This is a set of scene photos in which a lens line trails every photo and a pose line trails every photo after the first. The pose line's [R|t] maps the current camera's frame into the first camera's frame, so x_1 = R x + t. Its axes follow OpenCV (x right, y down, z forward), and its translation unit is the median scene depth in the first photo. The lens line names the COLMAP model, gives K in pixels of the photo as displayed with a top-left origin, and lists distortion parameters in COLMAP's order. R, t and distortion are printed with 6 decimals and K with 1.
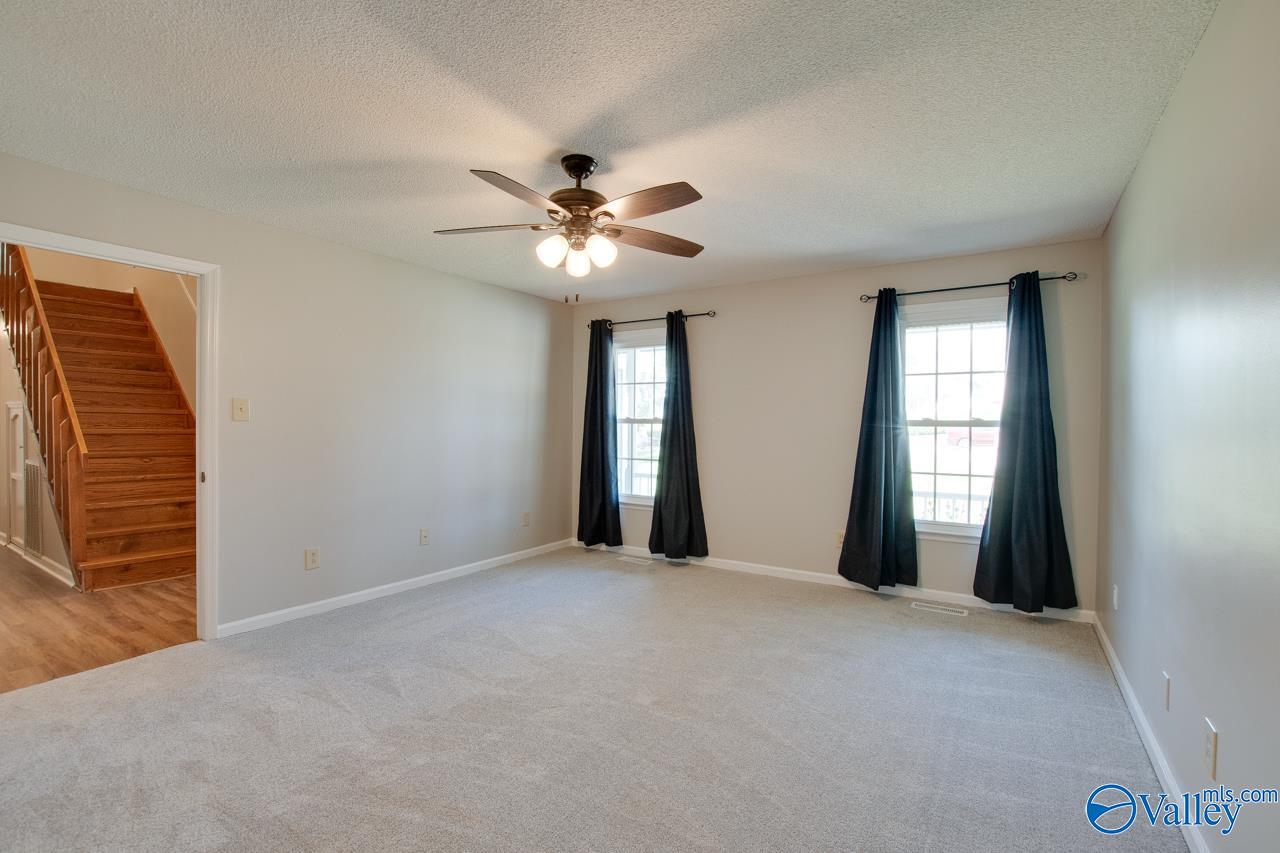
lens RADIAL K [[587.3, 0, 639.3], [0, 587.3, 424.6], [0, 0, 1]] dist [-0.037153, 0.008063]
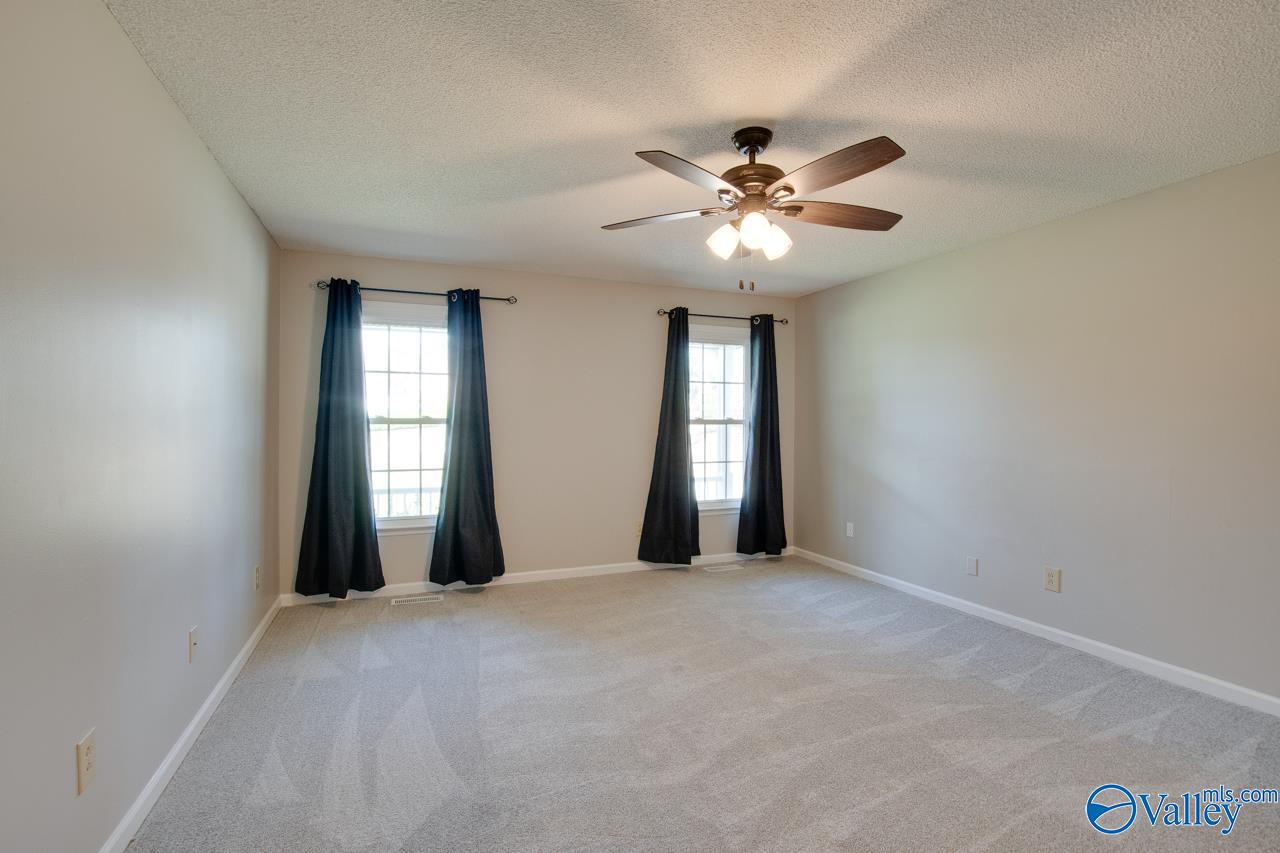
lens RADIAL K [[589.3, 0, 637.3], [0, 589.3, 422.2], [0, 0, 1]] dist [-0.030562, 0.005307]
pose [[0.561646, -0.005052, 0.827362, -0.492493], [0.004858, 0.999984, 0.002809, -0.004935], [-0.827363, 0.002442, 0.561662, 0.327603]]
